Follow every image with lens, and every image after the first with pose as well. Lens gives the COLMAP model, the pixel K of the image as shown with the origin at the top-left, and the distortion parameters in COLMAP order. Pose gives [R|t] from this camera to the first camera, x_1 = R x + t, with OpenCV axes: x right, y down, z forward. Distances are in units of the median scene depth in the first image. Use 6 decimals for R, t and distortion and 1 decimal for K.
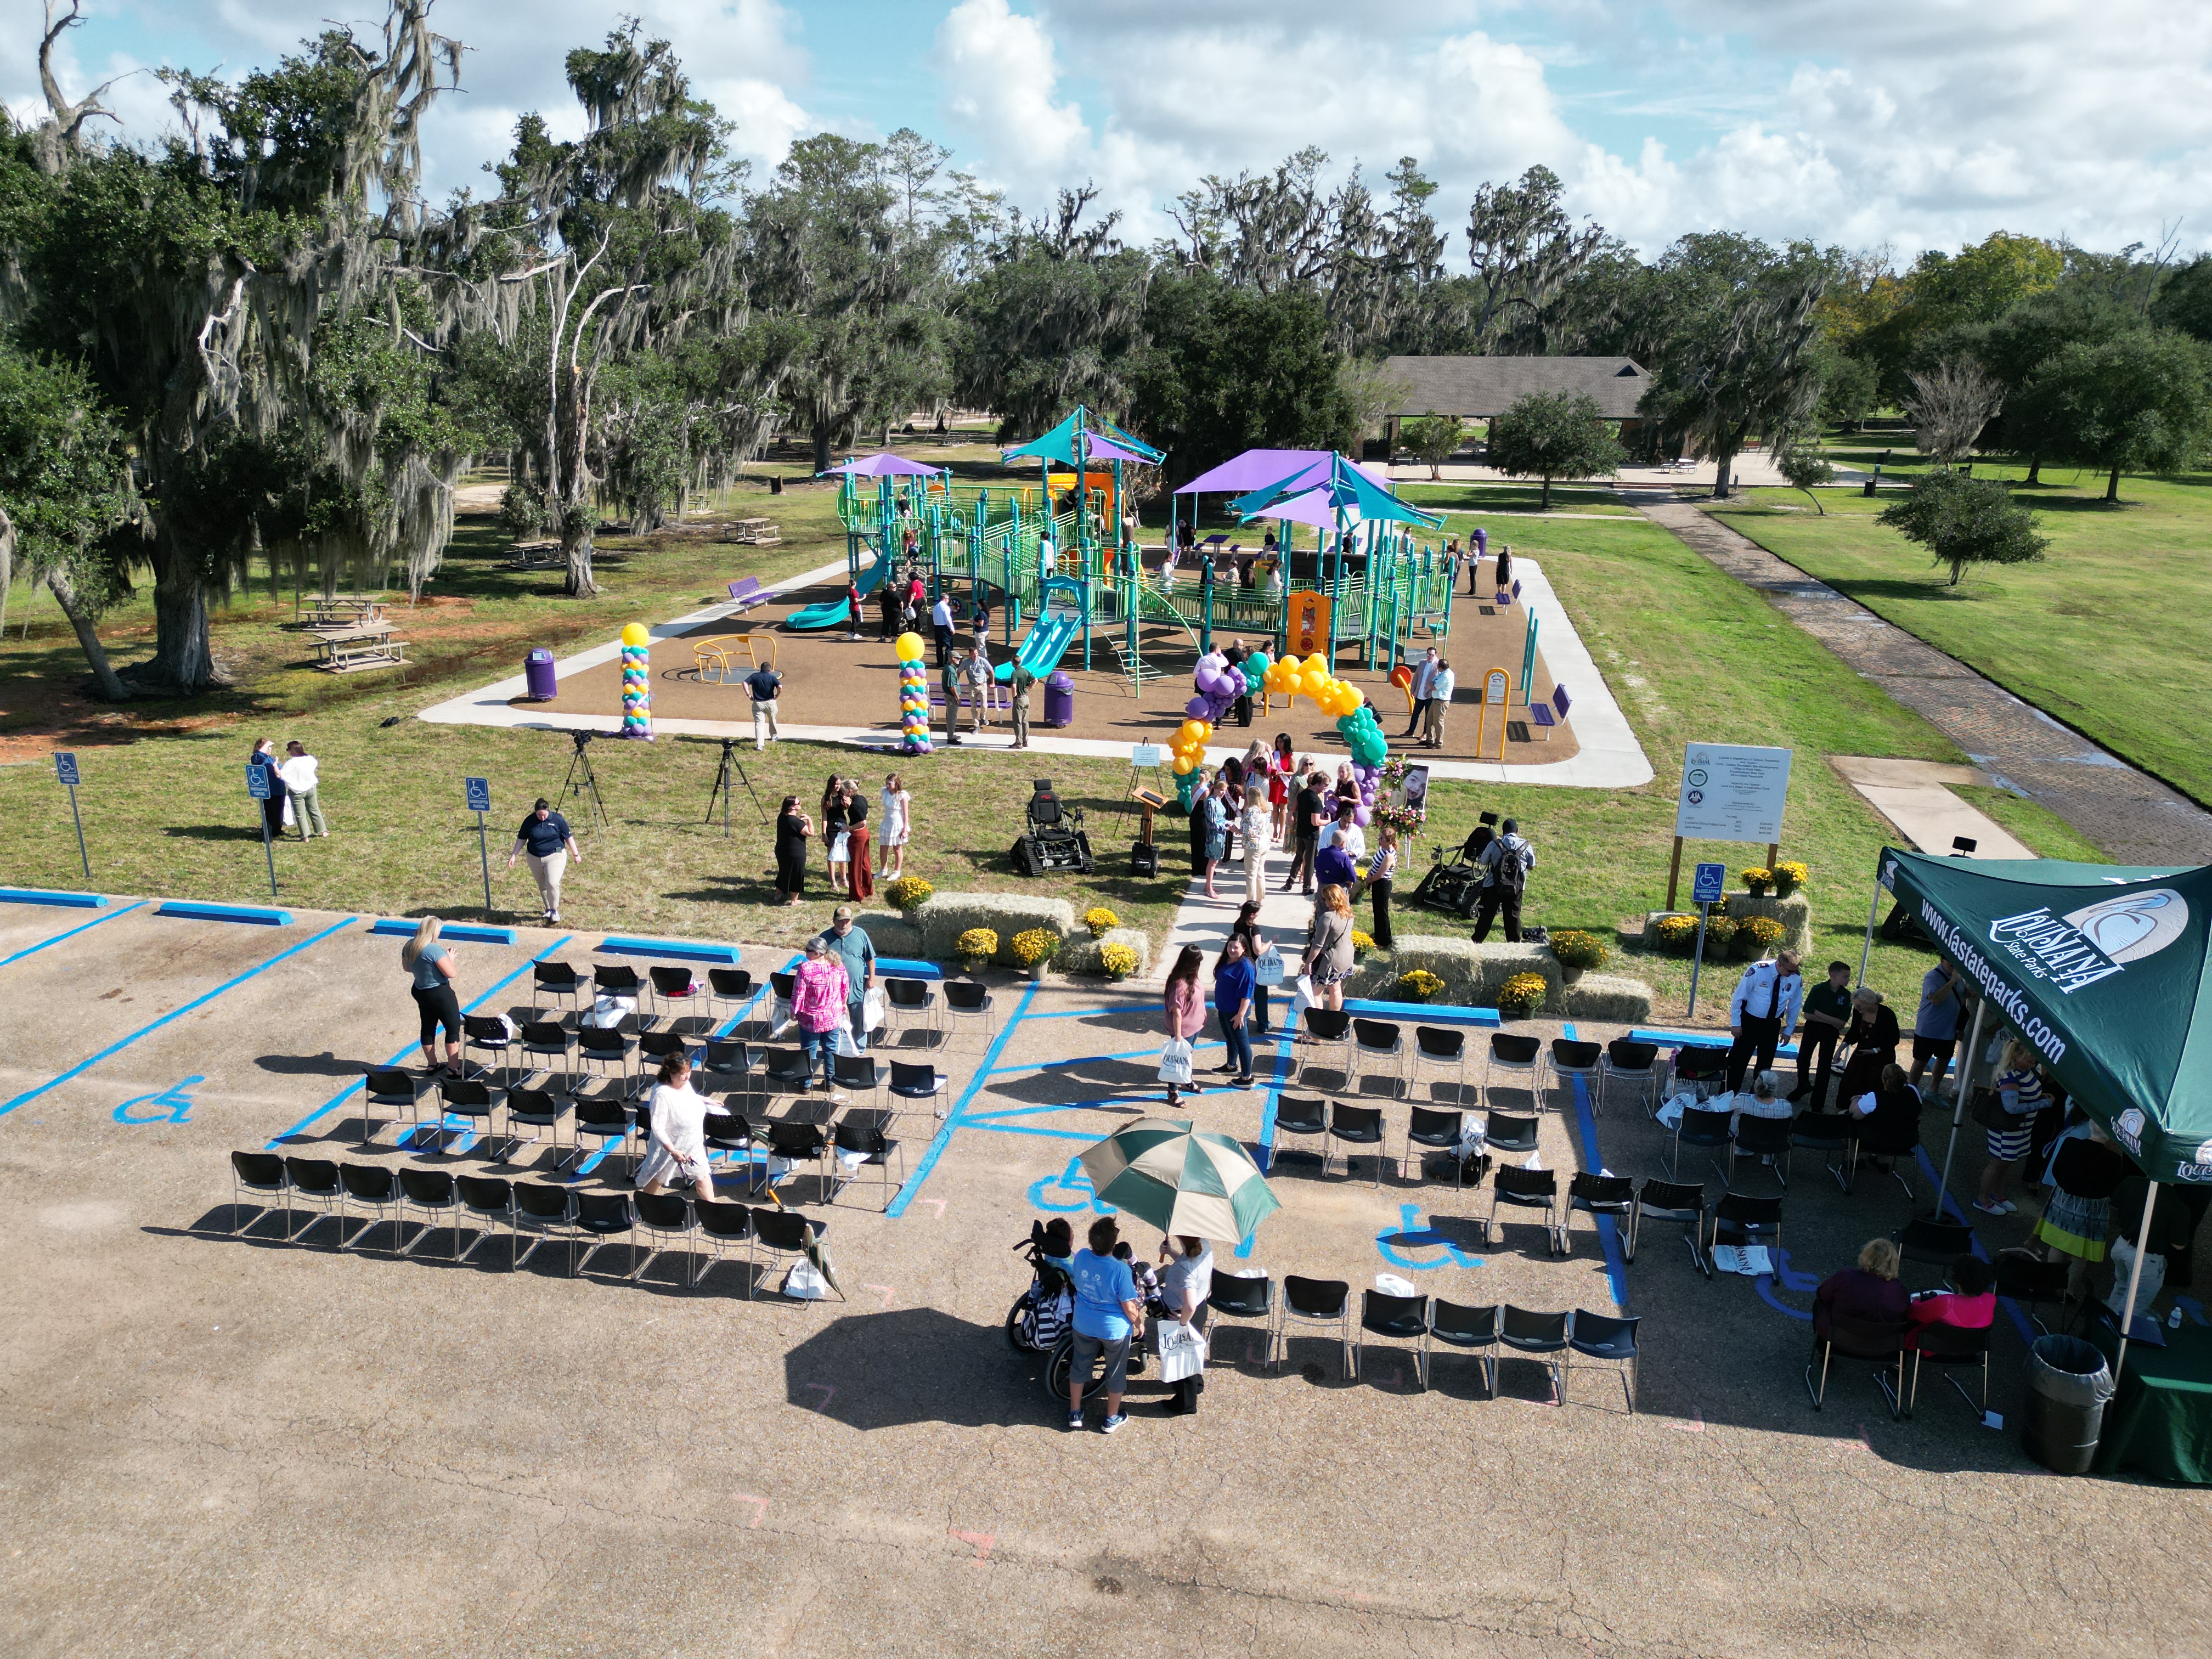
lens RADIAL K [[1546.2, 0, 1106.8], [0, 1546.2, 827.3], [0, 0, 1]] dist [0.058370, -0.046855]
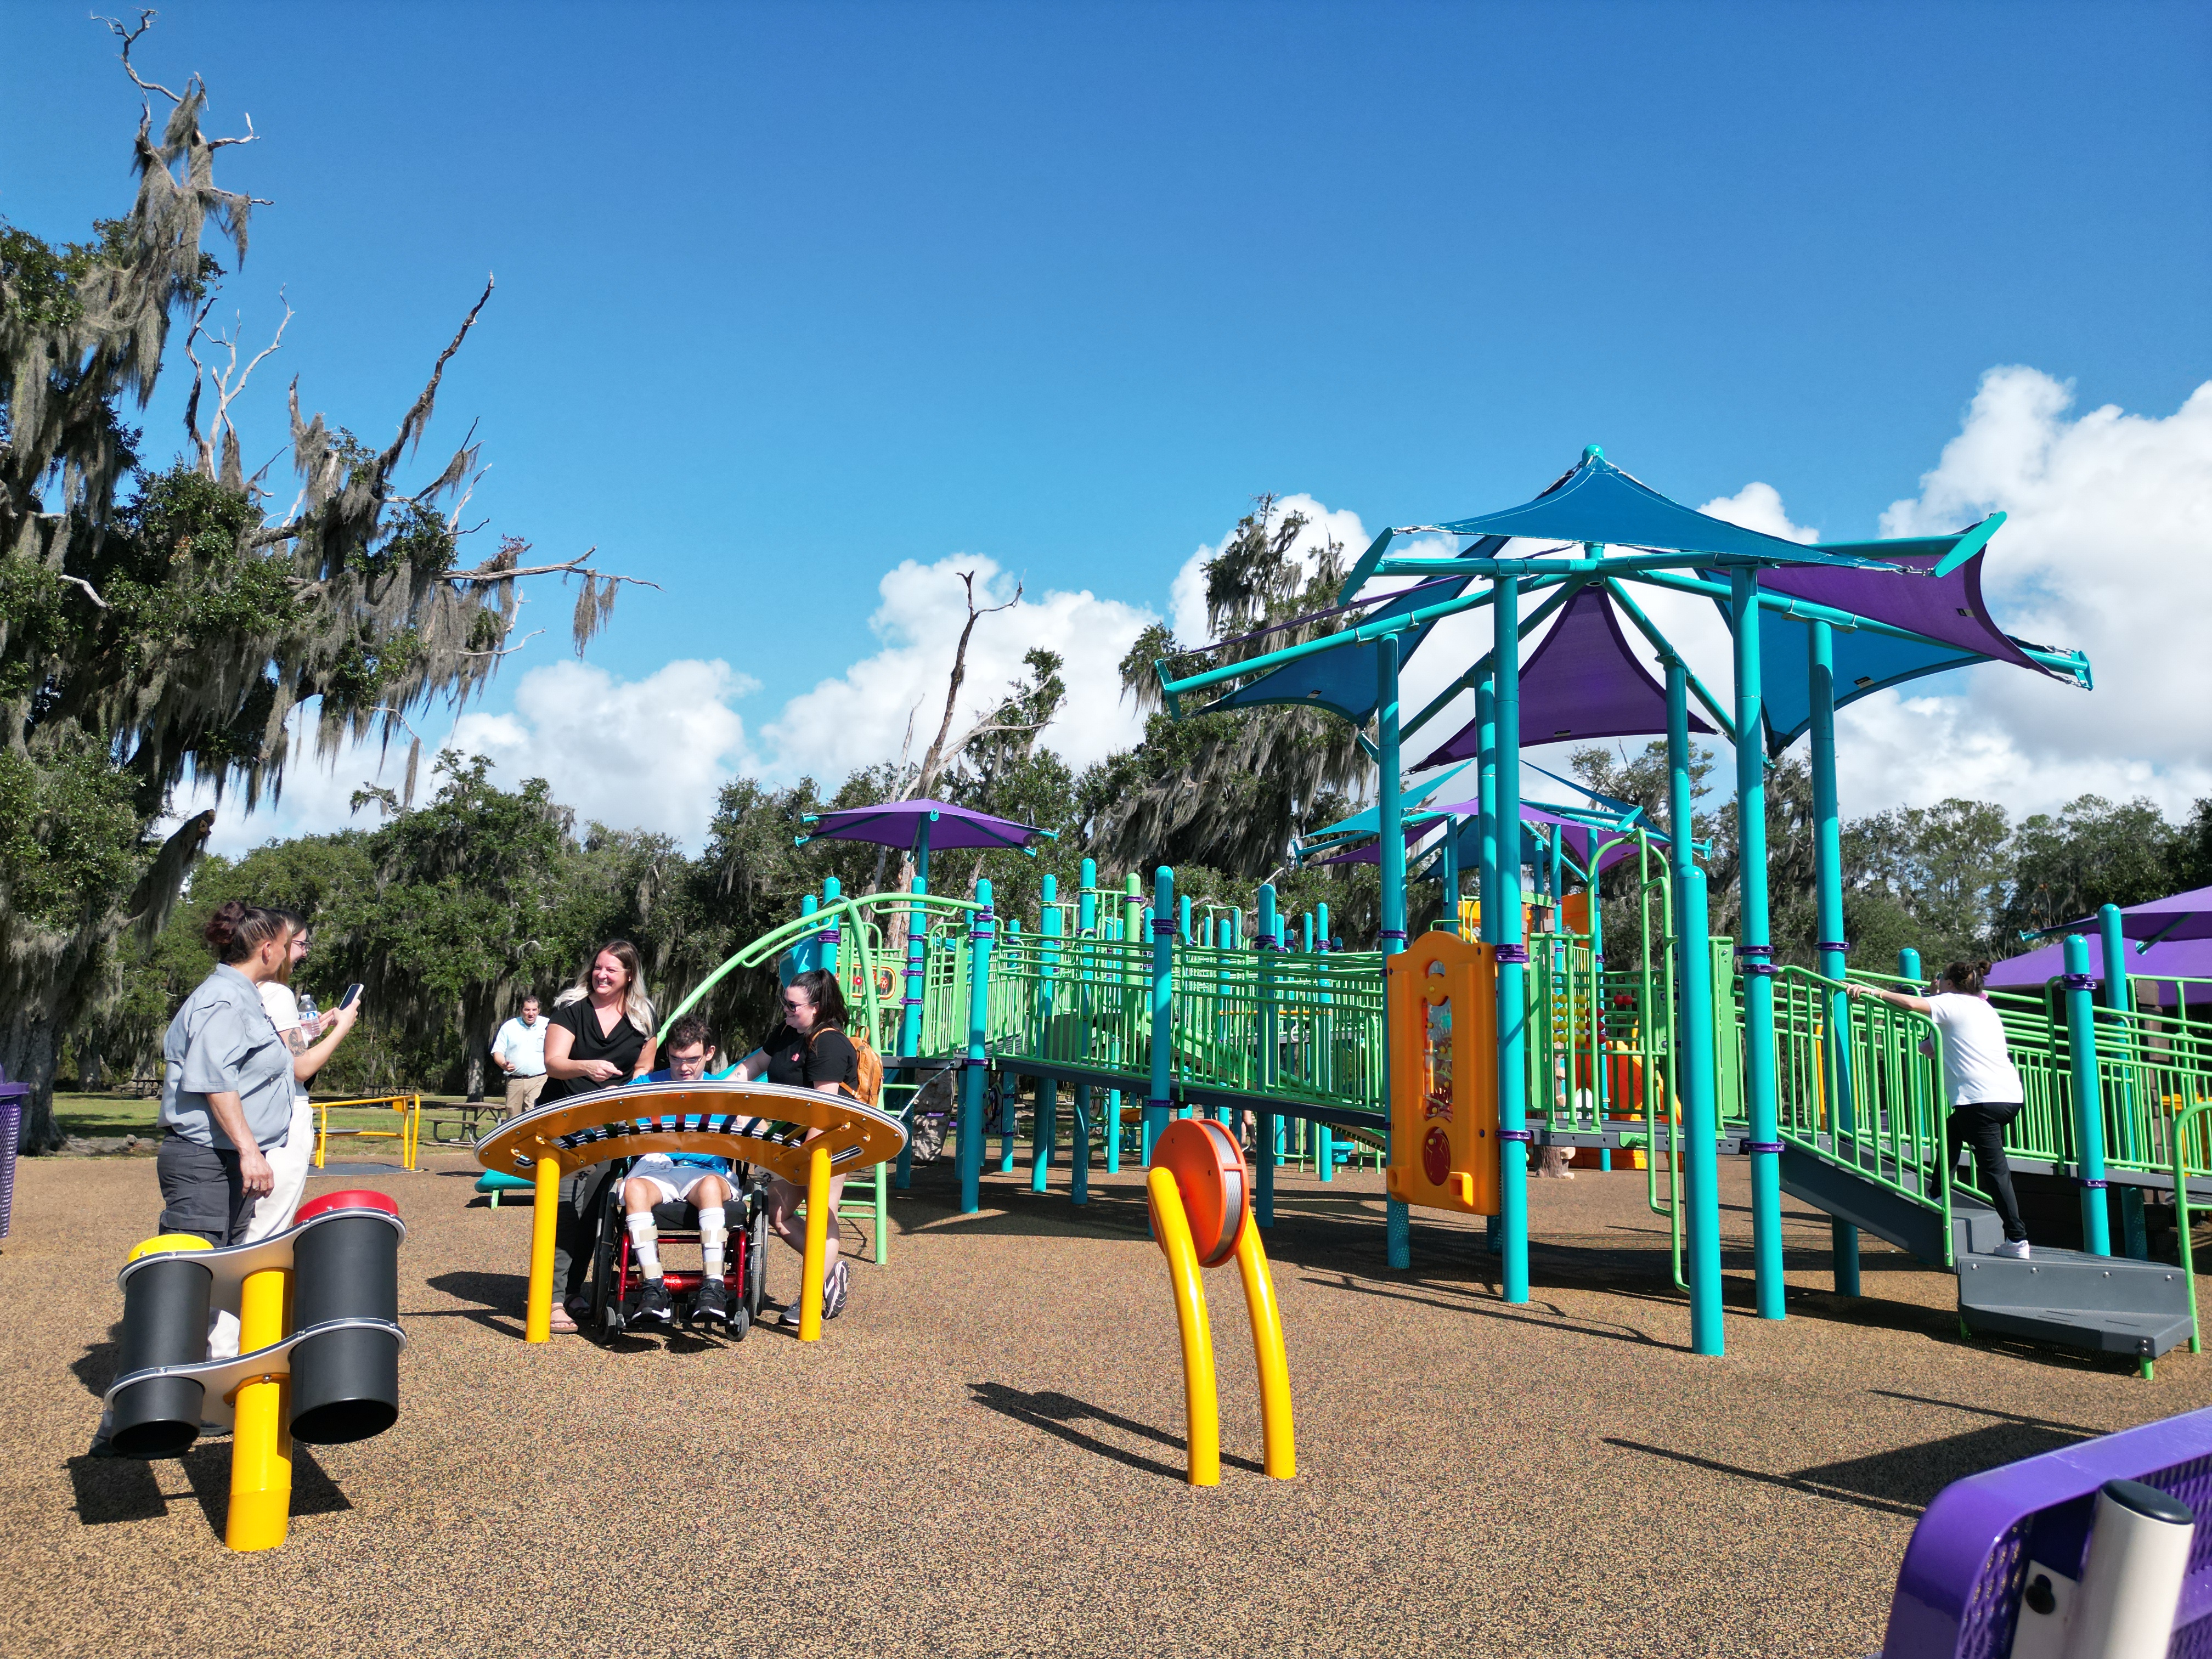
lens RADIAL K [[1546.2, 0, 1120.7], [0, 1546.2, 841.7], [0, 0, 1]] dist [0.058370, -0.046855]
pose [[0.734918, -0.095770, -0.671359, 0.309727], [-0.214743, 0.906169, -0.364338, -0.077780], [0.643258, 0.411929, 0.645394, 0.926829]]
